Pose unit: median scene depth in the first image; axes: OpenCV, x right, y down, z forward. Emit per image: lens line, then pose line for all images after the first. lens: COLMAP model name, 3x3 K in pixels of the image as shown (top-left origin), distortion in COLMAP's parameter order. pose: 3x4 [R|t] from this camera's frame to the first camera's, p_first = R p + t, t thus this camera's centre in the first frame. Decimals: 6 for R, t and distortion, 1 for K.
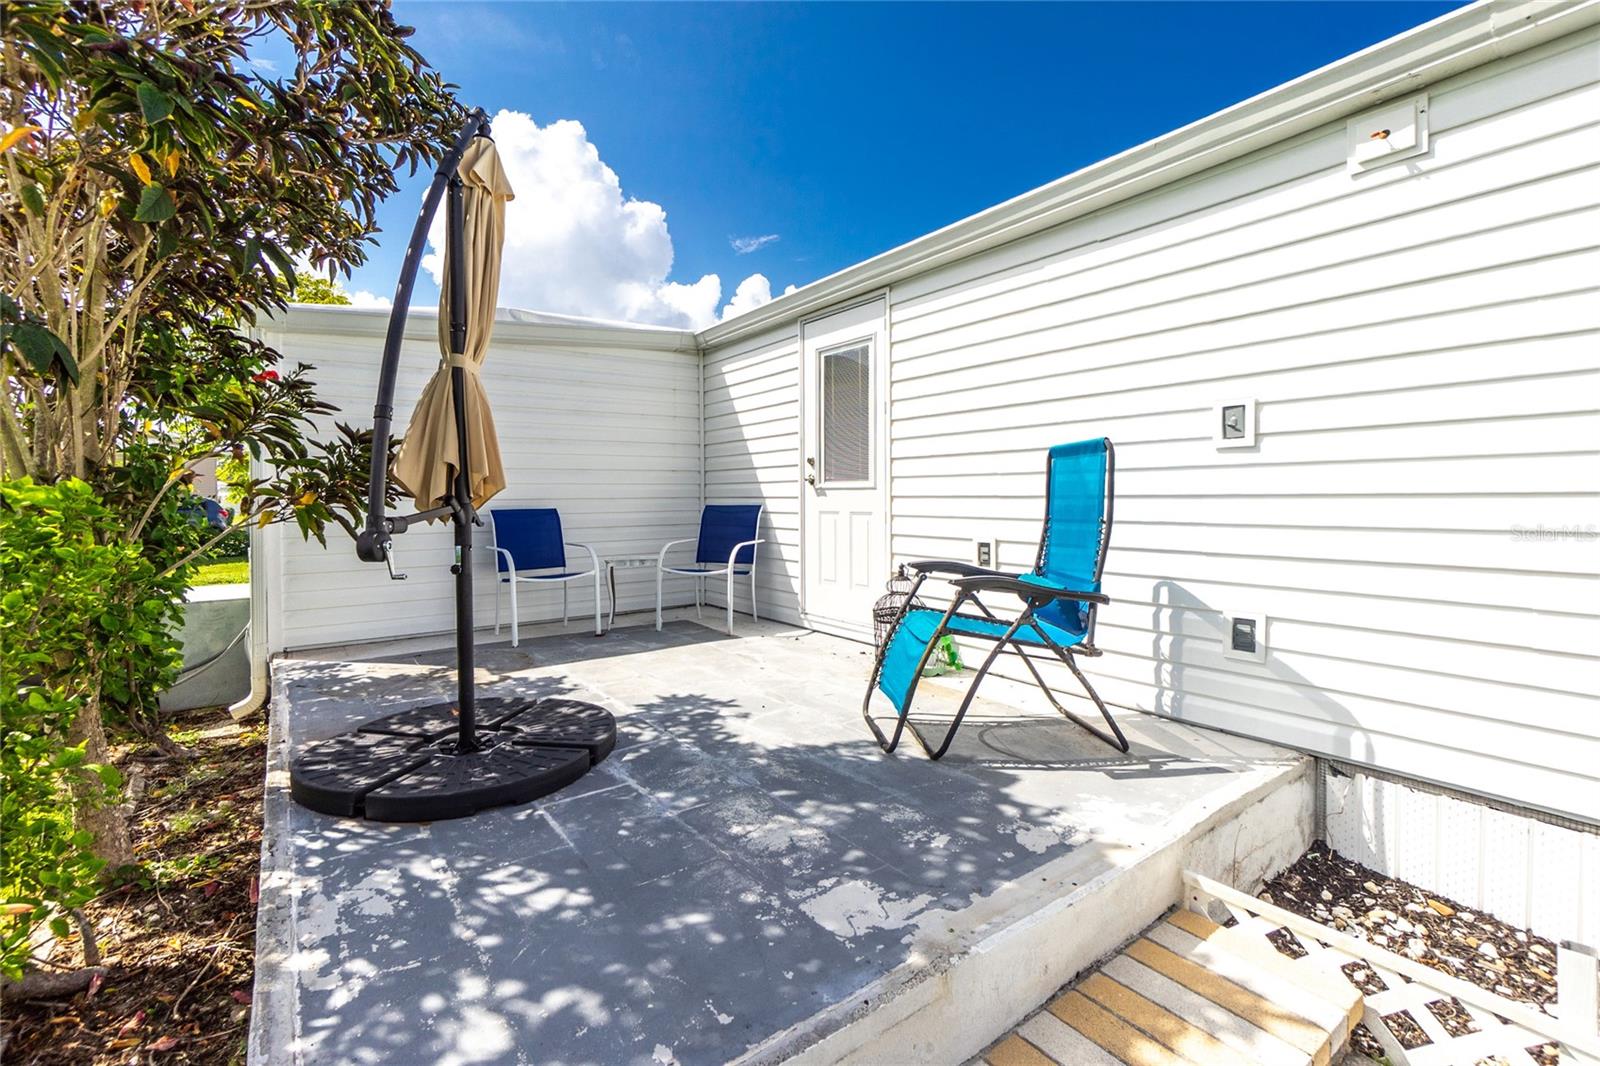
lens RADIAL K [[706.7, 0, 799.7], [0, 706.7, 511.0], [0, 0, 1]] dist [-0.002253, -0.000162]
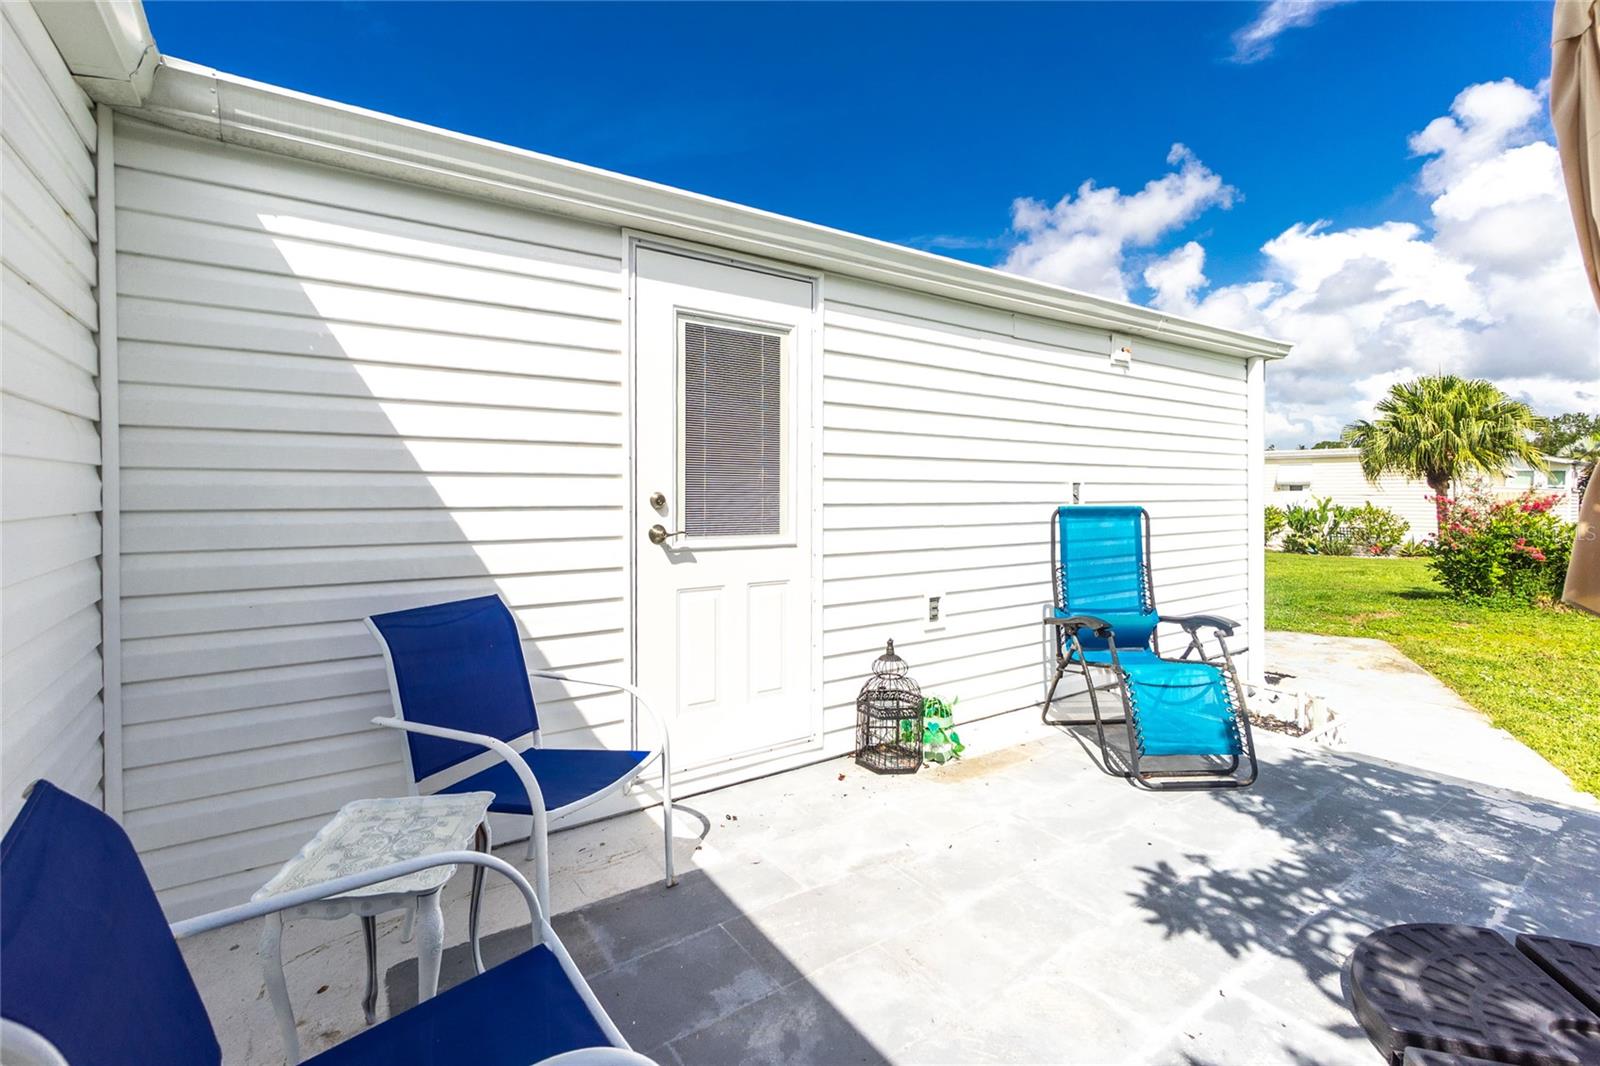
lens RADIAL K [[719.1, 0, 803.0], [0, 719.1, 494.1], [0, 0, 1]] dist [-0.002766, -0.000275]
pose [[0.022152, -0.000333, 0.999755, -0.675826], [0.015074, 0.999886, -0.000001, -0.092012], [-0.999641, 0.015071, 0.022155, 1.083473]]
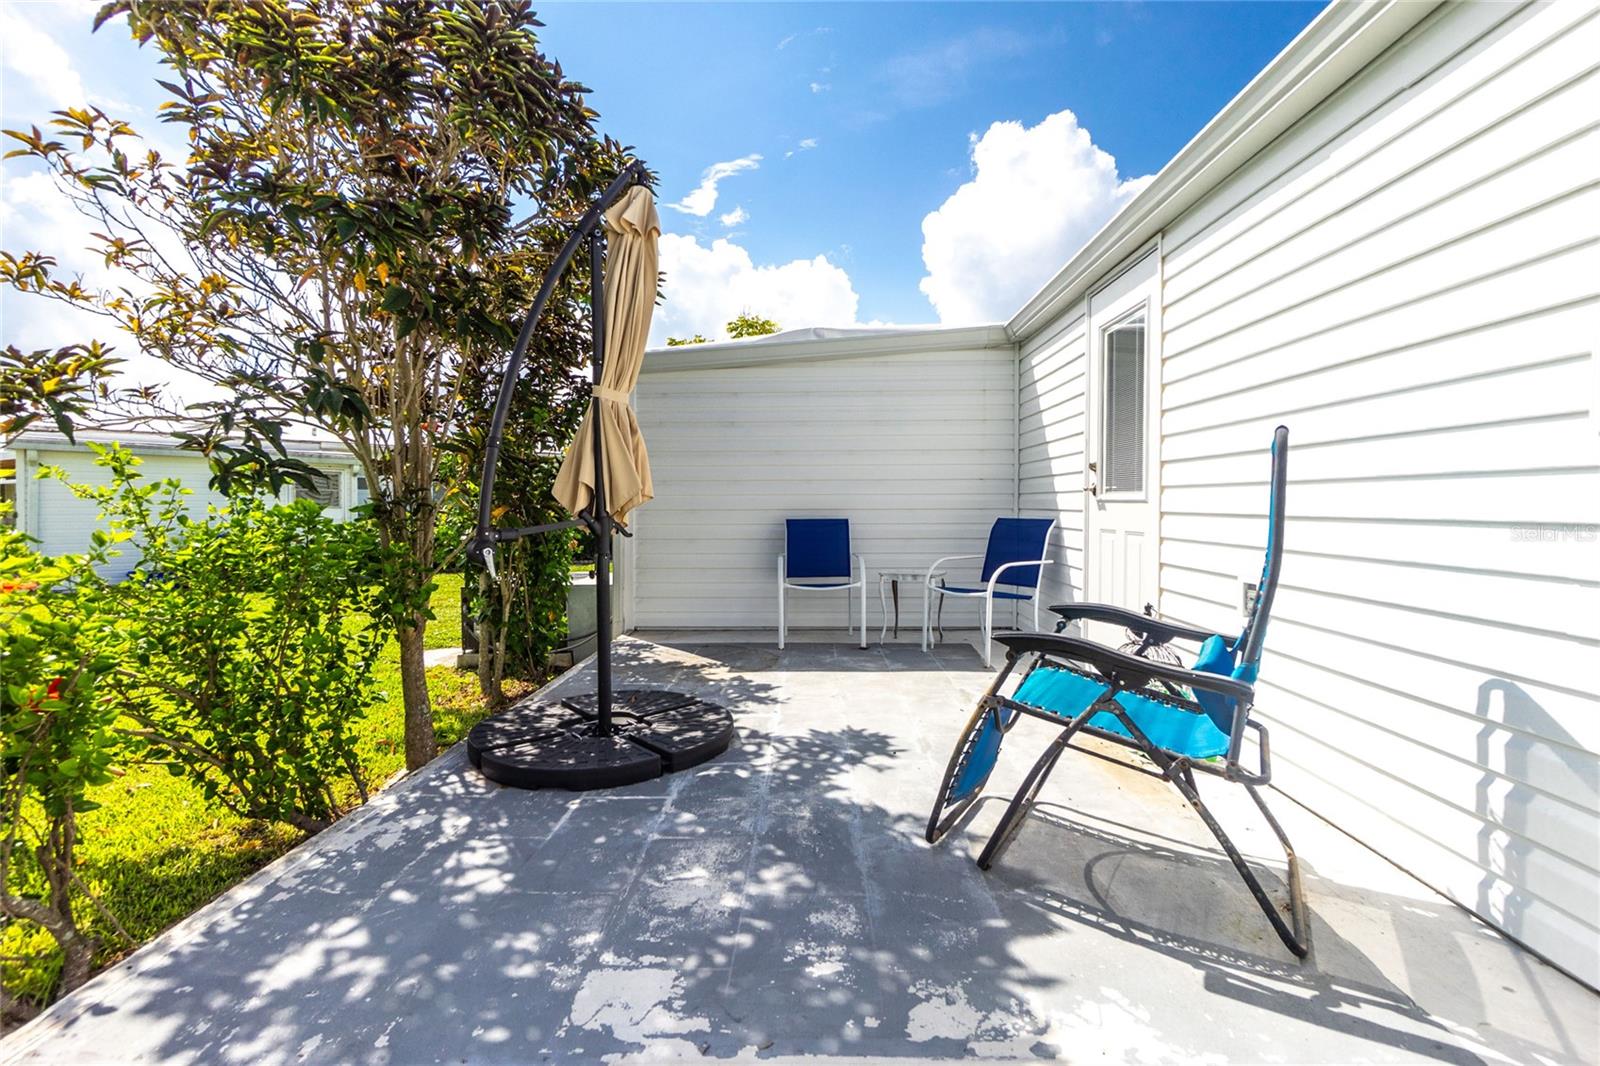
lens RADIAL K [[727.6, 0, 805.9], [0, 727.6, 517.7], [0, 0, 1]] dist [-0.000145, 0.000682]
pose [[0.797437, 0.017982, -0.603135, 0.317821], [-0.017437, 0.999825, 0.006754, -0.014795], [0.603151, 0.005131, 0.797611, 0.170353]]
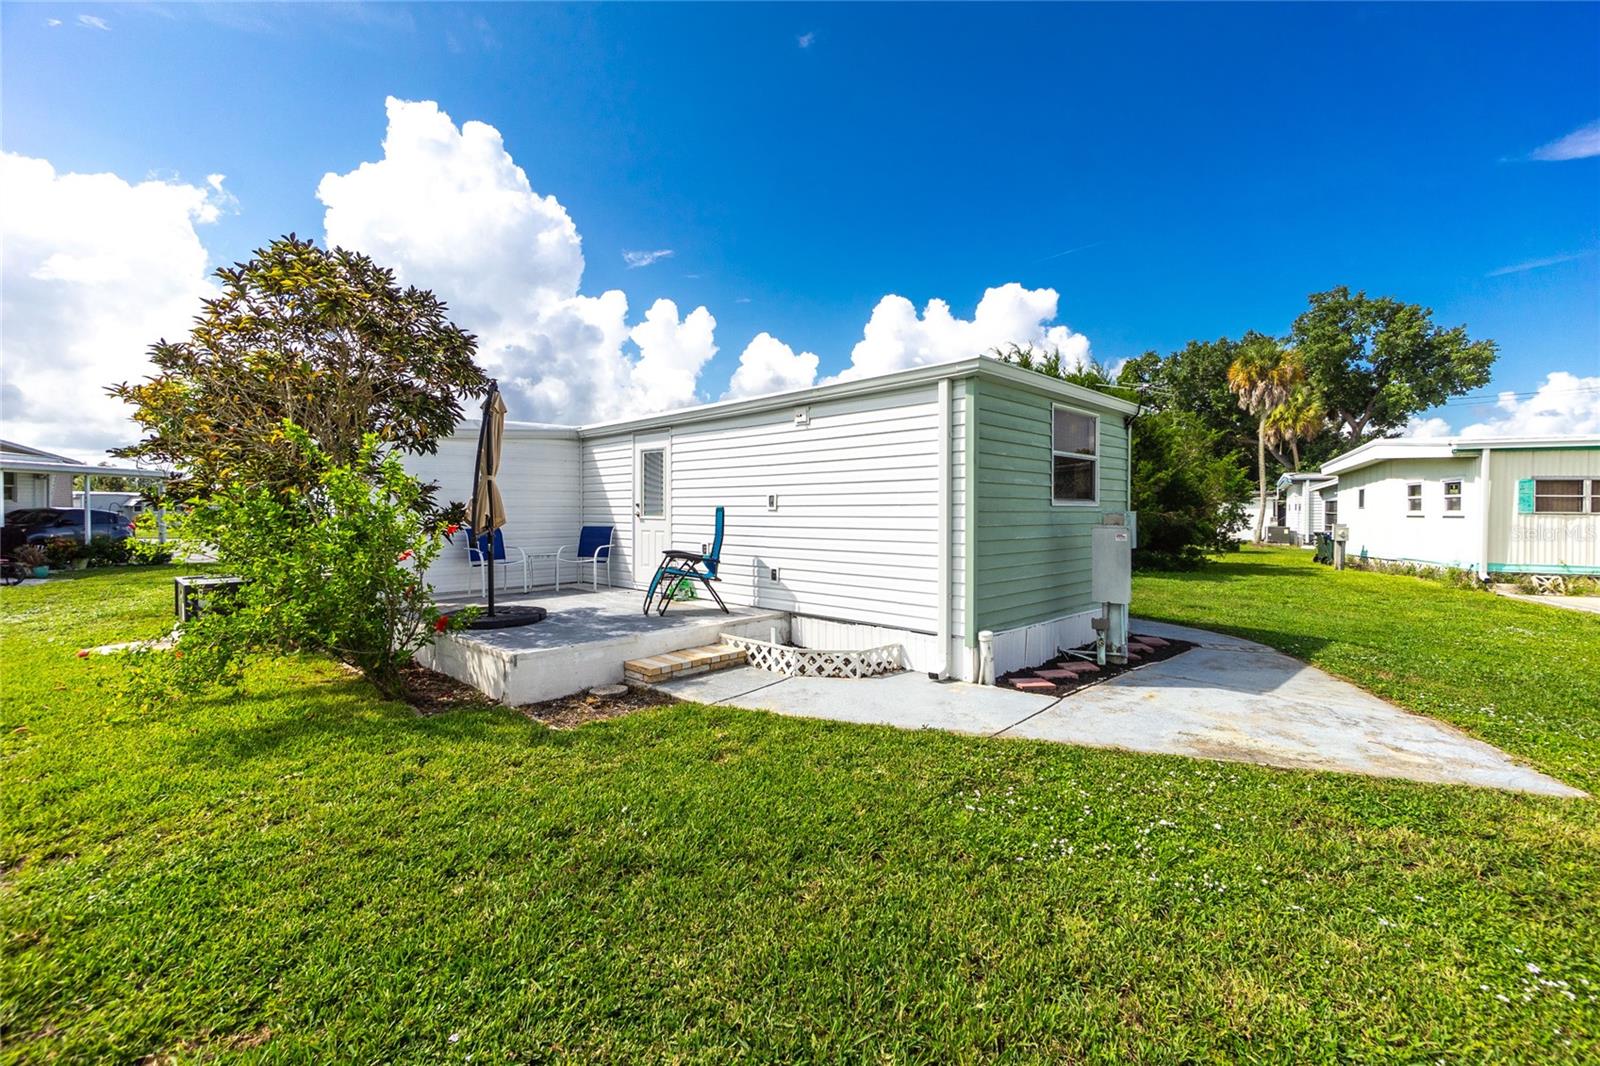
lens RADIAL K [[706.7, 0, 799.7], [0, 706.7, 511.0], [0, 0, 1]] dist [-0.002253, -0.000162]
pose [[0.986660, 0.003737, 0.162749, 0.176826], [-0.001156, 0.999872, -0.015953, -0.027174], [-0.162788, 0.015552, 0.986539, -1.288195]]
